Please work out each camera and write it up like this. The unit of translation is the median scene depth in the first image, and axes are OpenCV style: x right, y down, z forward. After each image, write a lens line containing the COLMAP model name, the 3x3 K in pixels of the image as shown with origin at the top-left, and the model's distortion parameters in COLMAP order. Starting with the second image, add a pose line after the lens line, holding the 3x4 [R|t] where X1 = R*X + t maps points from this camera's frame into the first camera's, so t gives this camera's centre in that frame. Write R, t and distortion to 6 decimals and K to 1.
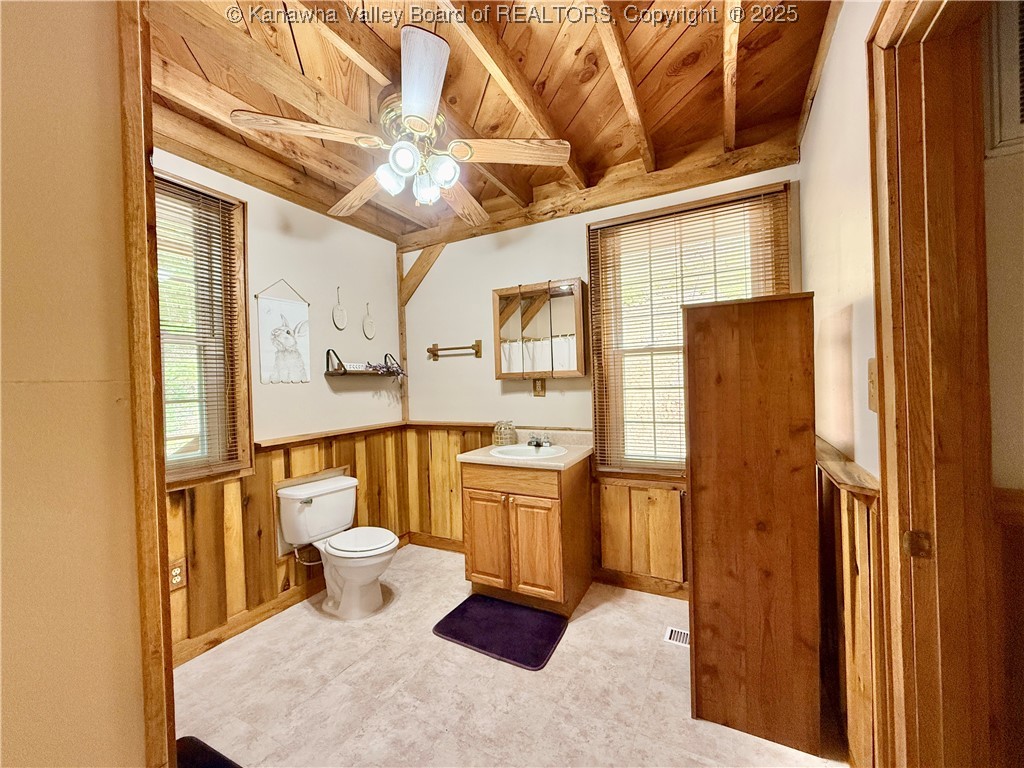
lens RADIAL K [[409.2, 0, 511.9], [0, 409.2, 384.9], [0, 0, 1]] dist [0.000177, 0.000204]
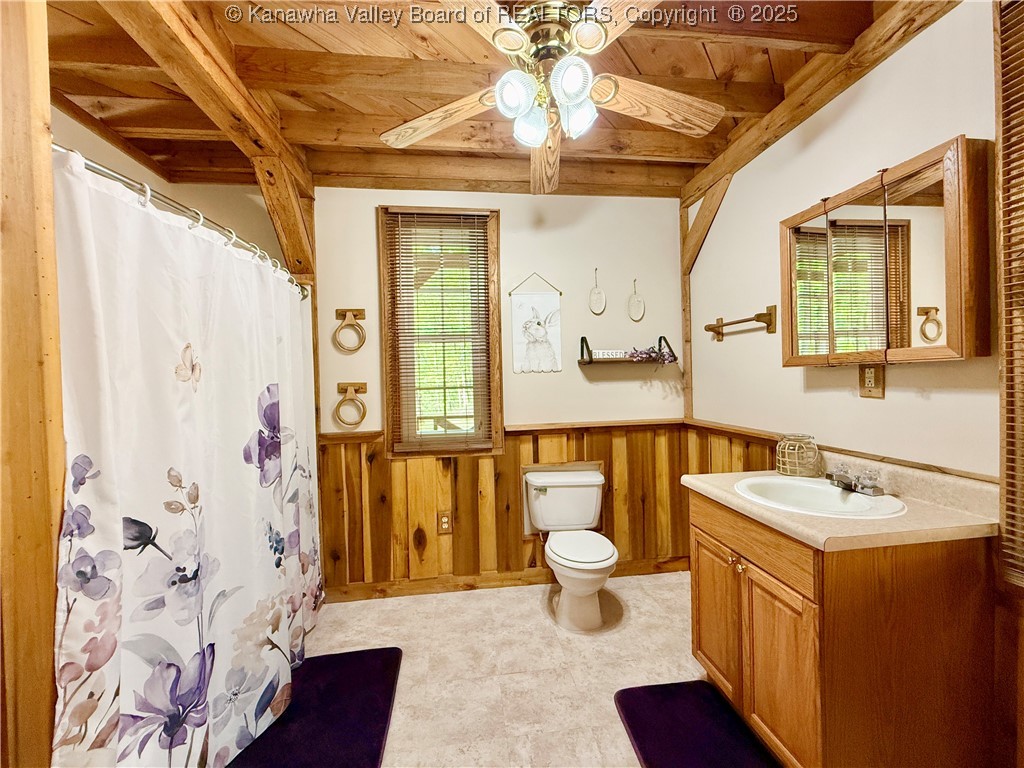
lens RADIAL K [[409.2, 0, 511.9], [0, 409.2, 384.9], [0, 0, 1]] dist [0.000177, 0.000204]
pose [[0.568094, 0.028088, -0.822484, 0.268244], [0.002866, 0.999344, 0.036108, -0.010595], [0.822959, -0.022869, 0.567640, 0.349052]]
